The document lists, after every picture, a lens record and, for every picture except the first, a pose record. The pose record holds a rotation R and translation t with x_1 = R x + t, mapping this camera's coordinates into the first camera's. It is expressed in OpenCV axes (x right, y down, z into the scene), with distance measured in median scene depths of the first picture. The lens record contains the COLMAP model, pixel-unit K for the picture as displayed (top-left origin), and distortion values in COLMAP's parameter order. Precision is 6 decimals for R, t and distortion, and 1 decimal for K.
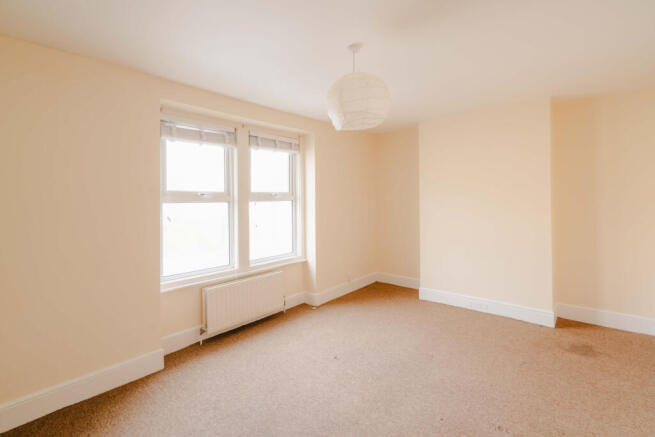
lens RADIAL K [[307.1, 0, 329.0], [0, 307.1, 213.6], [0, 0, 1]] dist [-0.004005, -0.000026]
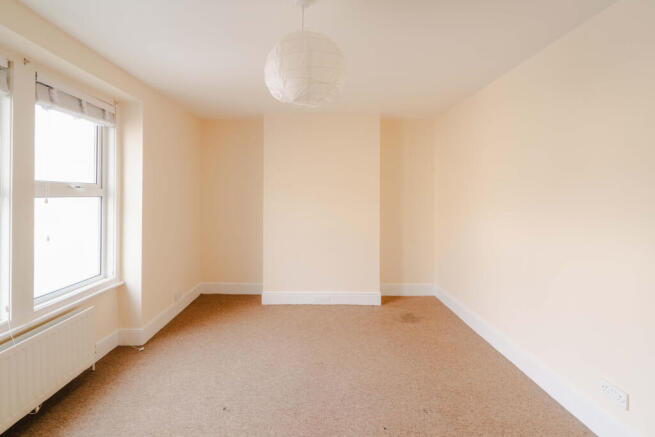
lens RADIAL K [[307.1, 0, 324.6], [0, 307.1, 208.2], [0, 0, 1]] dist [-0.004005, -0.000026]
pose [[0.759706, -0.008075, 0.650217, -0.198834], [0.017000, 0.999828, -0.007446, -0.004188], [-0.650045, 0.016710, 0.759712, 0.197813]]
